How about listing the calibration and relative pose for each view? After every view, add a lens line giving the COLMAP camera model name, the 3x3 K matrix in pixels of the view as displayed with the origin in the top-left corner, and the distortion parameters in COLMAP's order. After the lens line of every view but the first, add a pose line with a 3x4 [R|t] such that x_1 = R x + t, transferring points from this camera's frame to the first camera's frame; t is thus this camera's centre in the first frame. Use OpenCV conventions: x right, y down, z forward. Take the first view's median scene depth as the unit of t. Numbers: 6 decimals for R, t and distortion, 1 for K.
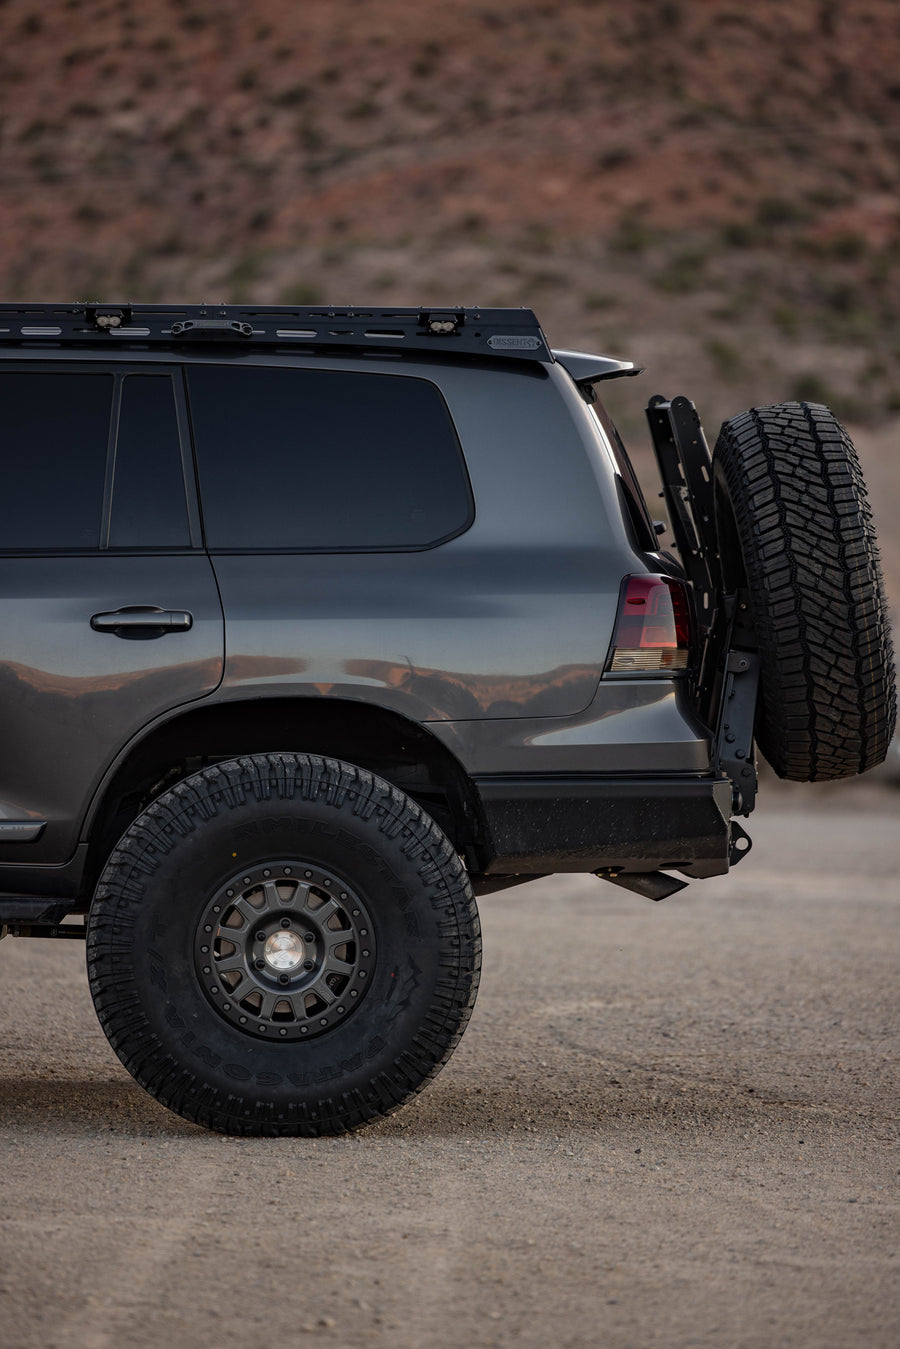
lens RADIAL K [[9937.0, 0, 450.0], [0, 9937.0, 674.5], [0, 0, 1]] dist [0.806312, -61.437652]
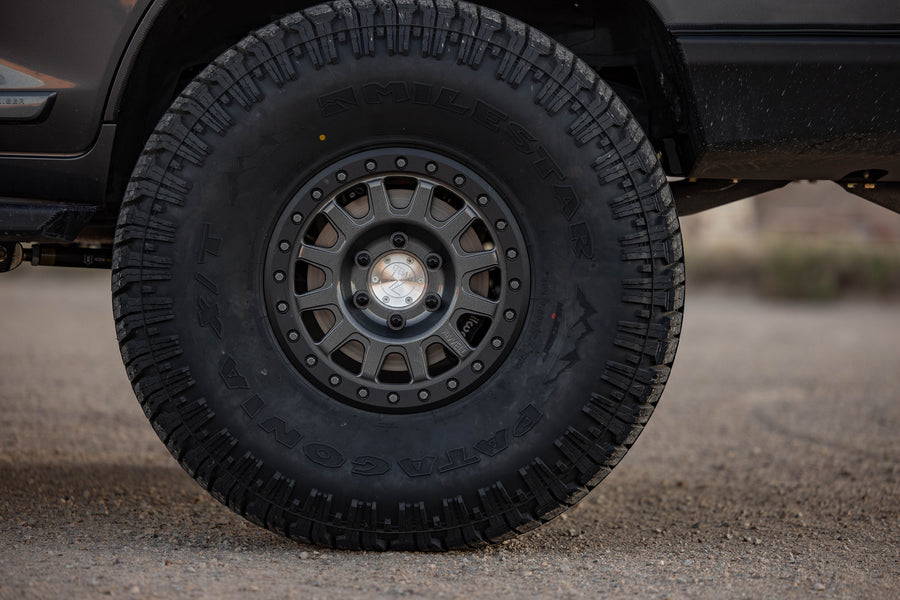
lens RADIAL K [[6629.6, 0, 450.0], [0, 6629.6, 300.0], [0, 0, 1]] dist [0.806312, -61.437652]
pose [[0.999459, 0.007285, -0.032073, 0.001710], [-0.006785, 0.999854, 0.015674, 0.022014], [0.032183, -0.015447, 0.999363, 0.544551]]
